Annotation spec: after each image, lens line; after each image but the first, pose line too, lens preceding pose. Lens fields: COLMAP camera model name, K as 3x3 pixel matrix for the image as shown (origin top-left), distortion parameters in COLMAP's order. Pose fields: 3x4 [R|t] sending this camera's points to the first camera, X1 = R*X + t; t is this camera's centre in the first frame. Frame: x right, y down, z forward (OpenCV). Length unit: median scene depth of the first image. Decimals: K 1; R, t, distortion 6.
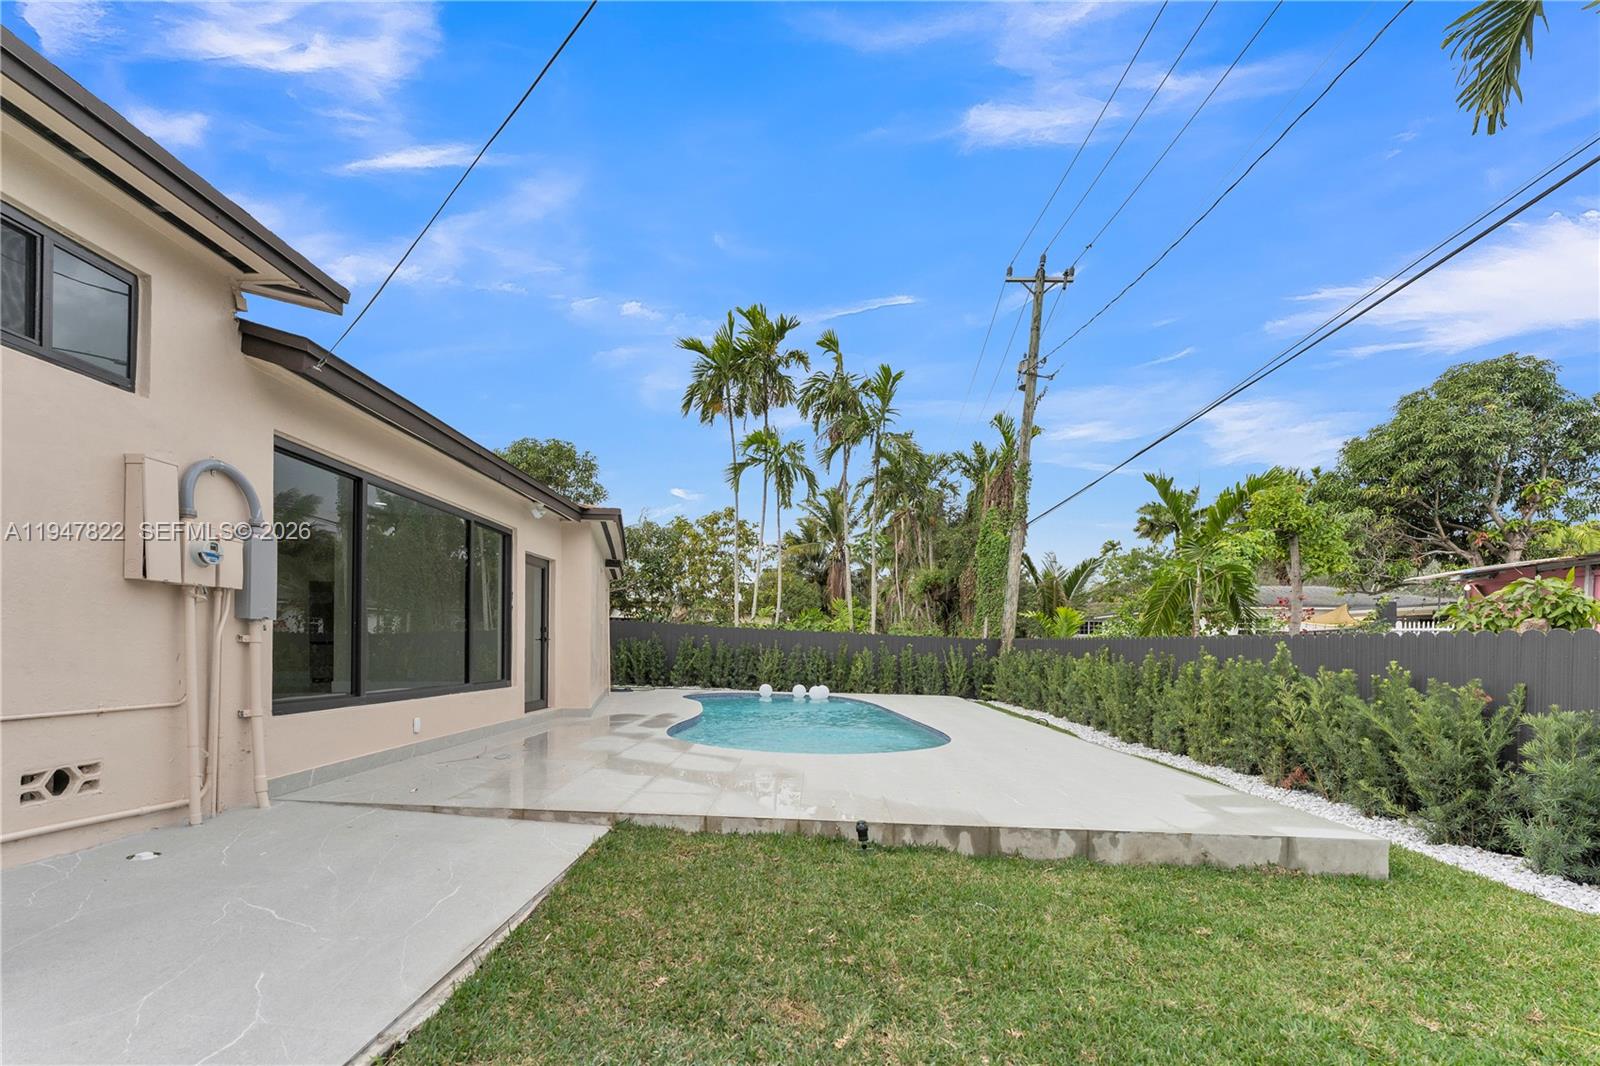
lens RADIAL K [[688.8, 0, 792.2], [0, 688.8, 653.4], [0, 0, 1]] dist [-0.006446, -0.000602]
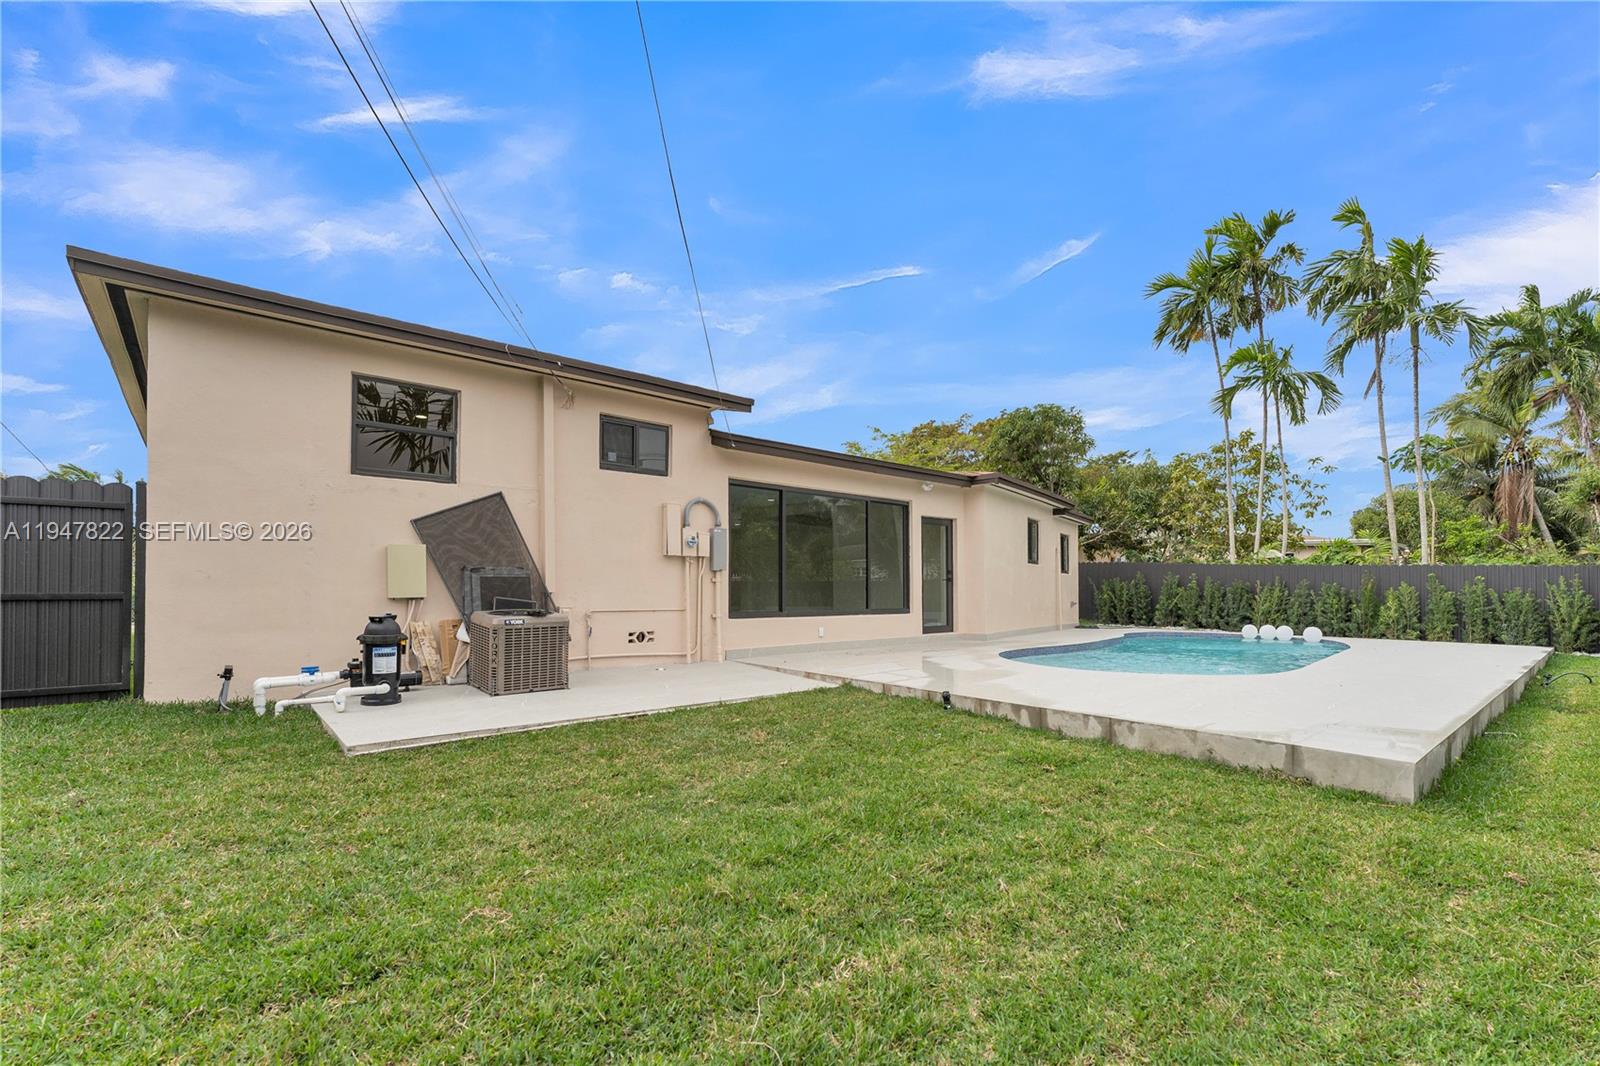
lens RADIAL K [[705.1, 0, 799.9], [0, 705.1, 589.2], [0, 0, 1]] dist [0.000816, 0.000104]
pose [[0.673513, -0.016949, -0.738981, 0.961267], [0.004479, 0.999812, -0.018850, 0.047281], [0.739162, 0.009386, 0.673462, -0.251425]]
